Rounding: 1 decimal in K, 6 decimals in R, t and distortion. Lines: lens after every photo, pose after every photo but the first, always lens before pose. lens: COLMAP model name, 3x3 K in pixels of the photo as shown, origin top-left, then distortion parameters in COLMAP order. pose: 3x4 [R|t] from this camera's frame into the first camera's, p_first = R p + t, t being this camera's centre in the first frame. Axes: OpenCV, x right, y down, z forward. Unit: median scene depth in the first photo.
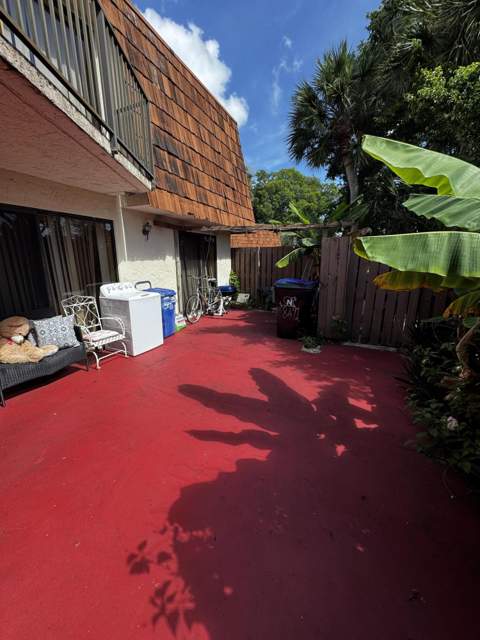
lens RADIAL K [[256.2, 0, 243.6], [0, 256.2, 329.2], [0, 0, 1]] dist [-0.001945, 0.000070]
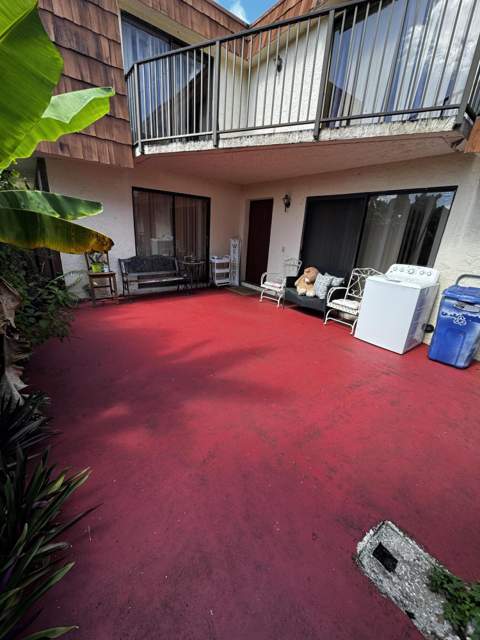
lens RADIAL K [[256.2, 0, 238.9], [0, 256.2, 319.6], [0, 0, 1]] dist [-0.001945, 0.000070]
pose [[-0.484365, 0.258559, -0.835786, 0.716974], [-0.281268, 0.858589, 0.428617, -0.303666], [0.828420, 0.442687, -0.343146, 1.170004]]
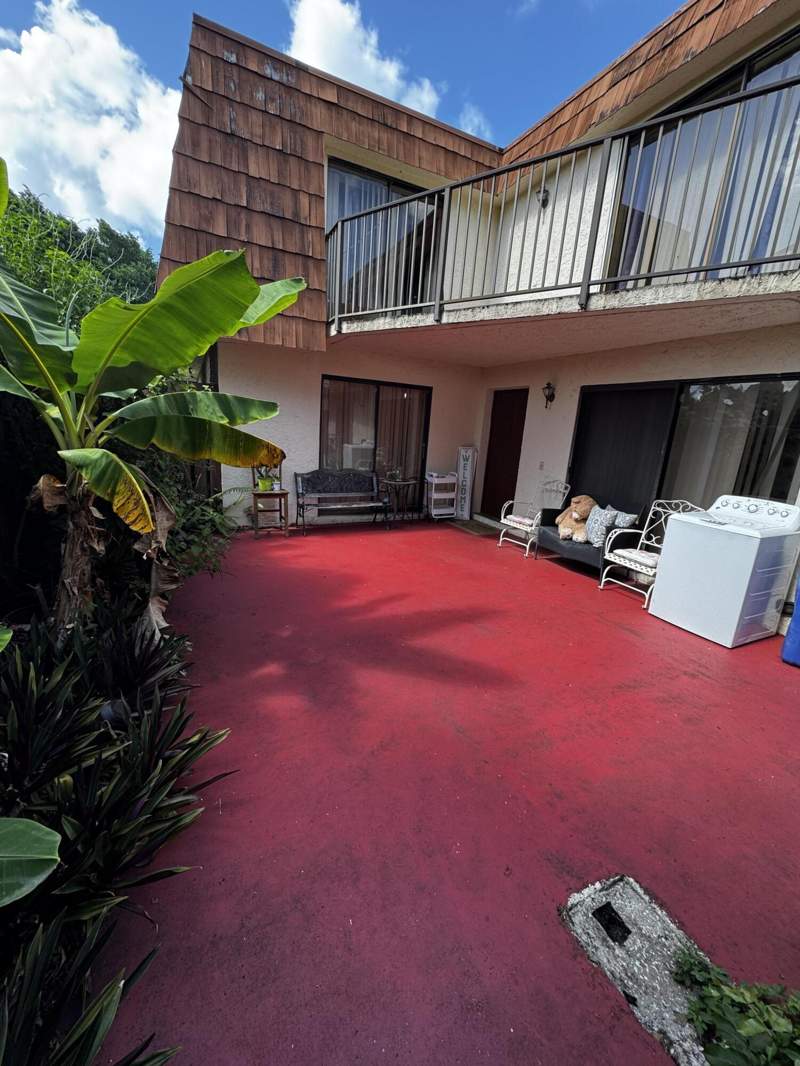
lens RADIAL K [[426.7, 0, 399.7], [0, 426.7, 533.1], [0, 0, 1]] dist [-0.001945, 0.000070]
pose [[-0.647915, 0.141281, -0.748496, 0.789286], [-0.261445, 0.881705, 0.392737, -0.355286], [0.715439, 0.450151, -0.534333, 1.280951]]
